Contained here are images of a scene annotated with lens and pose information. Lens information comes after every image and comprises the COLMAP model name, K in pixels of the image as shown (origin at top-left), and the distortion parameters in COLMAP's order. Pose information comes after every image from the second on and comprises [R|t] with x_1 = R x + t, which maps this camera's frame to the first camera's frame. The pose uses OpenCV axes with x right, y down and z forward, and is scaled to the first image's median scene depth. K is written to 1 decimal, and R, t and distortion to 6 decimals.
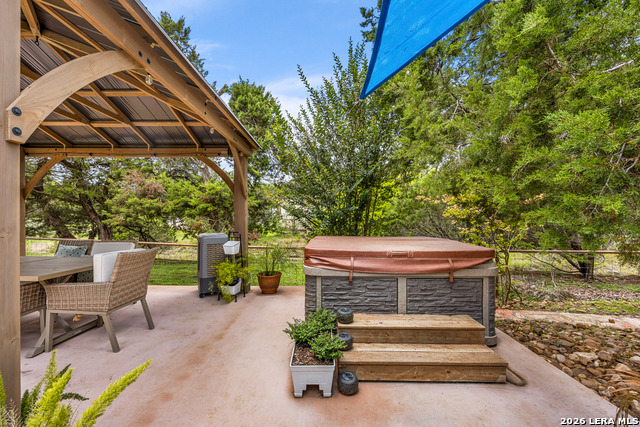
lens RADIAL K [[247.7, 0, 317.8], [0, 247.7, 219.7], [0, 0, 1]] dist [0.000266, 0.000916]
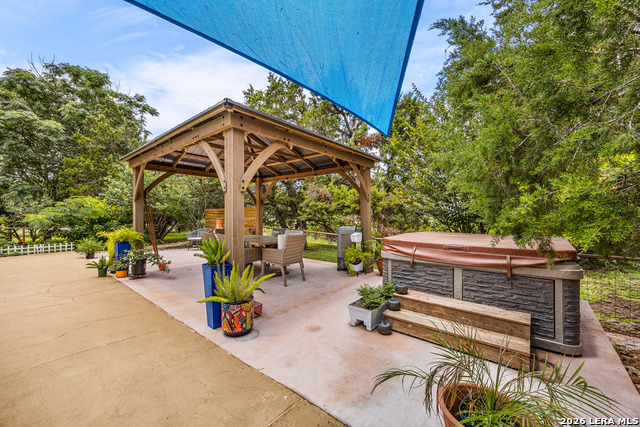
lens RADIAL K [[247.7, 0, 322.1], [0, 247.7, 214.3], [0, 0, 1]] dist [0.000266, 0.000916]
pose [[0.779454, -0.004755, -0.626441, 0.569060], [0.000403, 0.999975, -0.007089, -0.007518], [0.626459, 0.005274, 0.779436, -0.295329]]
